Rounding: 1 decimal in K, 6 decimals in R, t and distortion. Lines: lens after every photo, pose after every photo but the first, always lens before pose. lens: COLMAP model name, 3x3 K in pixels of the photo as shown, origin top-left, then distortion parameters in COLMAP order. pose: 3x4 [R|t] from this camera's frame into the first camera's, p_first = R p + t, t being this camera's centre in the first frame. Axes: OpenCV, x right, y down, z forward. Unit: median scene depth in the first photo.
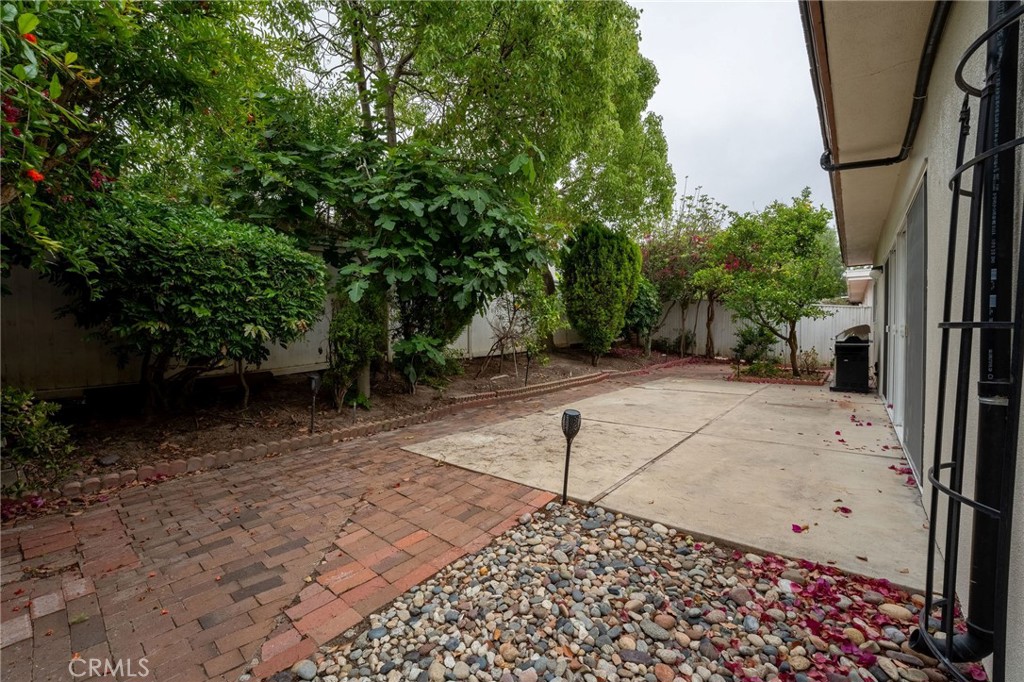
lens RADIAL K [[413.5, 0, 508.4], [0, 413.5, 330.9], [0, 0, 1]] dist [0.000592, 0.000150]
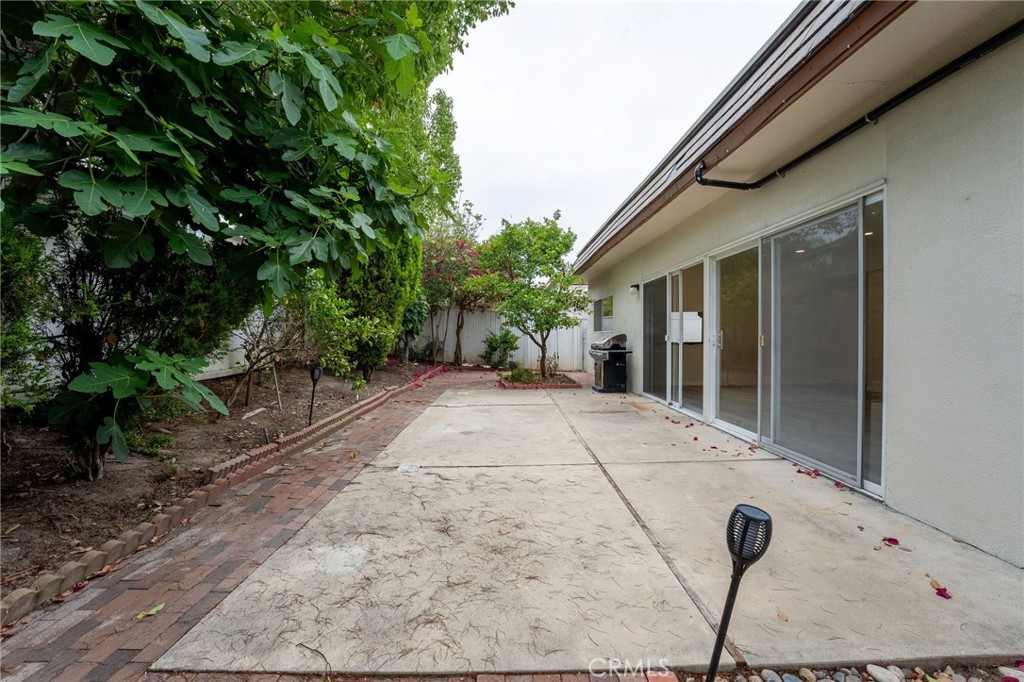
lens RADIAL K [[417.0, 0, 506.5], [0, 417.0, 338.7], [0, 0, 1]] dist [-0.029065, 0.006221]
pose [[0.767092, -0.001244, 0.641536, -0.165825], [-0.001324, 0.999993, 0.003523, -0.005411], [-0.641535, -0.003552, 0.767085, 0.349384]]
